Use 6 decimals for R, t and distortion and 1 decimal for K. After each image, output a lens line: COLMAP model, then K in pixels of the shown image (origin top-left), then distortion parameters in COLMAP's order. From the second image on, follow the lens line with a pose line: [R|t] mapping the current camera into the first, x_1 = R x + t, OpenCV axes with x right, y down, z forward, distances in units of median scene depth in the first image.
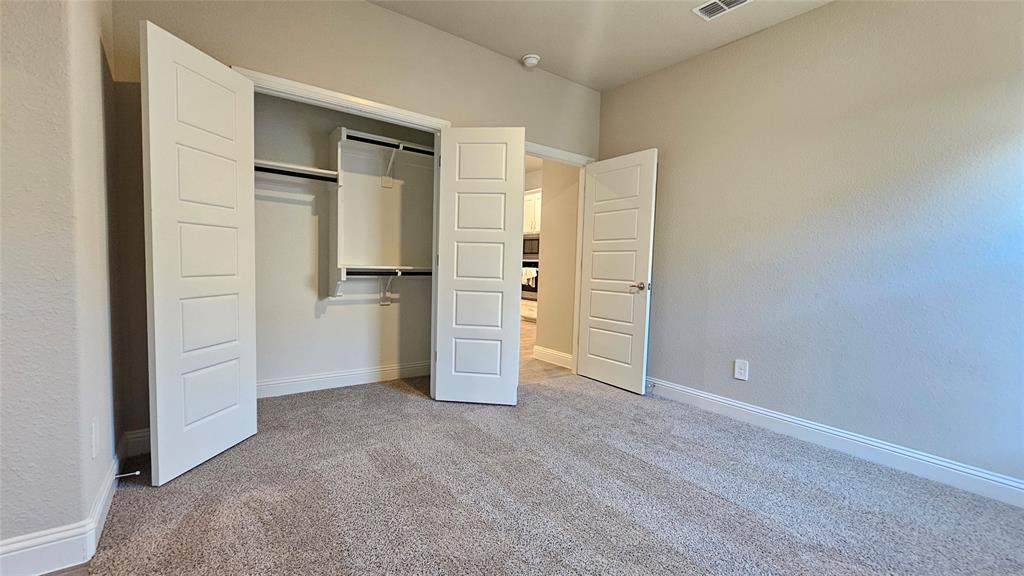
lens RADIAL K [[416.8, 0, 502.7], [0, 416.8, 286.1], [0, 0, 1]] dist [-0.000056, 0.000103]
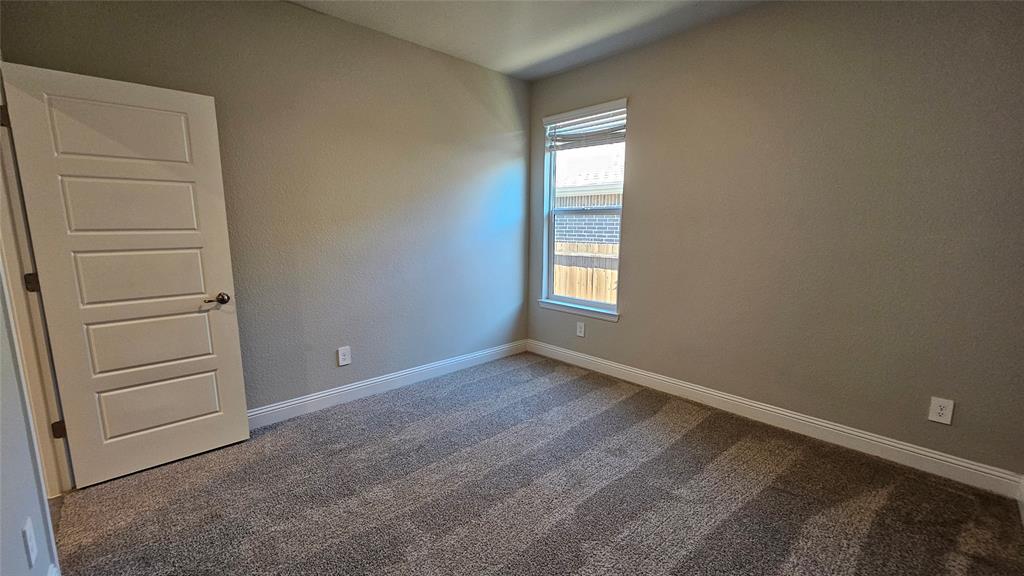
lens RADIAL K [[416.8, 0, 512.9], [0, 416.8, 292.1], [0, 0, 1]] dist [-0.000056, 0.000103]
pose [[-0.131784, -0.191486, 0.972608, -0.414976], [0.045947, 0.978931, 0.198956, -0.128133], [-0.990213, 0.070908, -0.120209, 0.604620]]
